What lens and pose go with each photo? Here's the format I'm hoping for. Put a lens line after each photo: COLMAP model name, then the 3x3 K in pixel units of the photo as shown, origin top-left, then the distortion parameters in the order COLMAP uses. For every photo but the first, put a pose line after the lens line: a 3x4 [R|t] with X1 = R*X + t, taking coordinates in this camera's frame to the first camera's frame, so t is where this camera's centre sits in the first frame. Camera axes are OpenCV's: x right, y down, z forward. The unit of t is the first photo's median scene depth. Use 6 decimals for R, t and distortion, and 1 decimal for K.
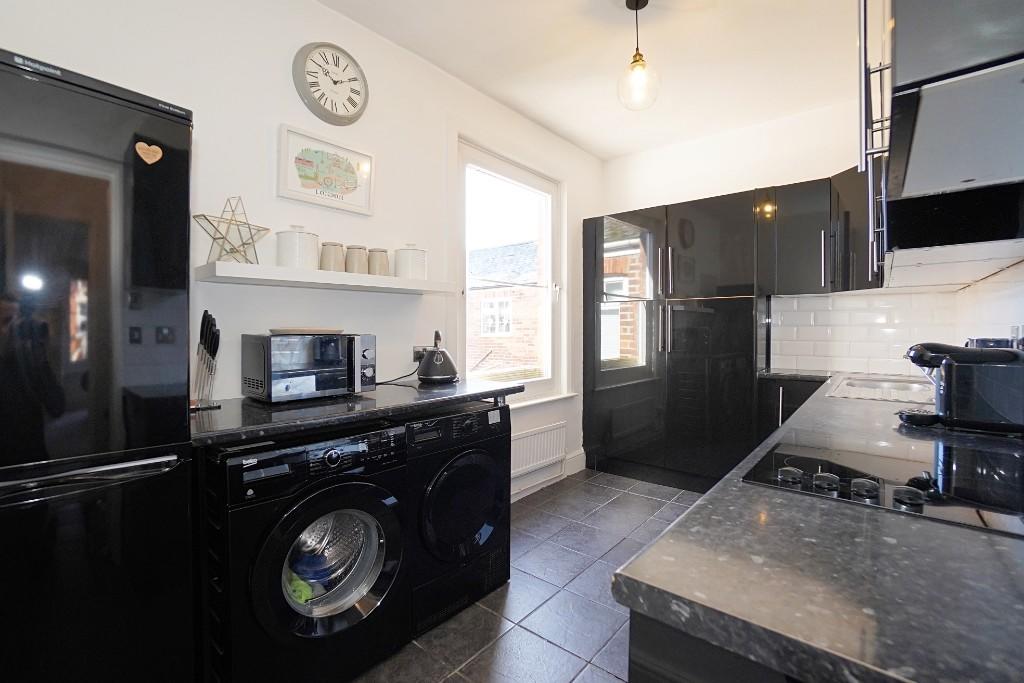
lens RADIAL K [[456.7, 0, 505.9], [0, 456.7, 332.8], [0, 0, 1]] dist [-0.058470, 0.024134]
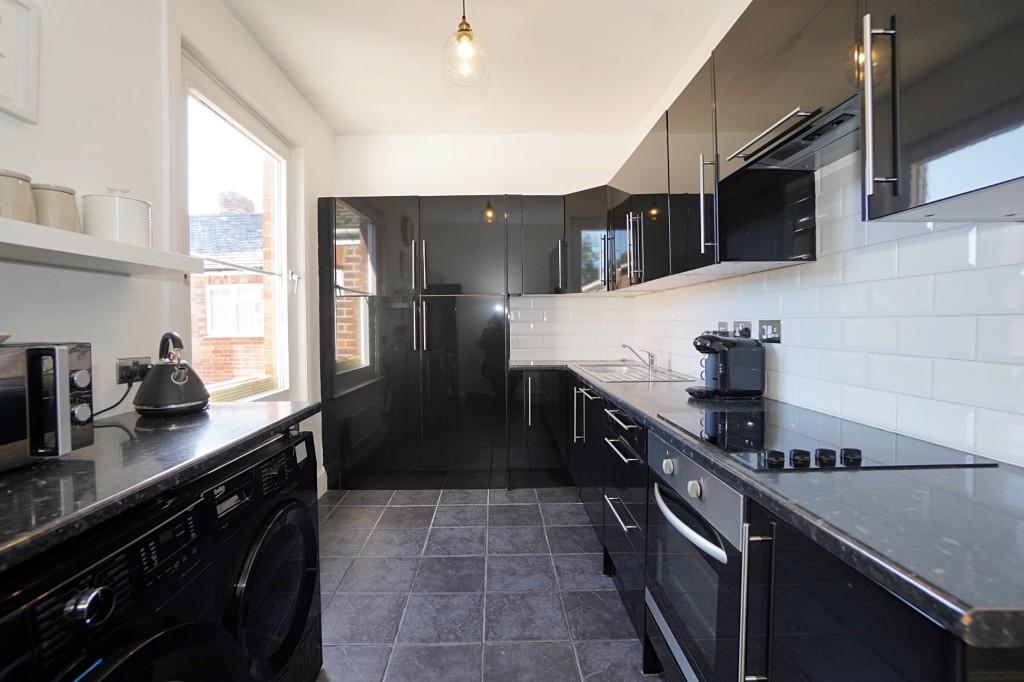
lens RADIAL K [[456.7, 0, 505.9], [0, 456.7, 332.3], [0, 0, 1]] dist [-0.058470, 0.024134]
pose [[0.735270, -0.017648, 0.677544, -0.167733], [0.014667, 0.999841, 0.010126, -0.002258], [-0.677615, 0.002492, 0.735412, 0.172172]]
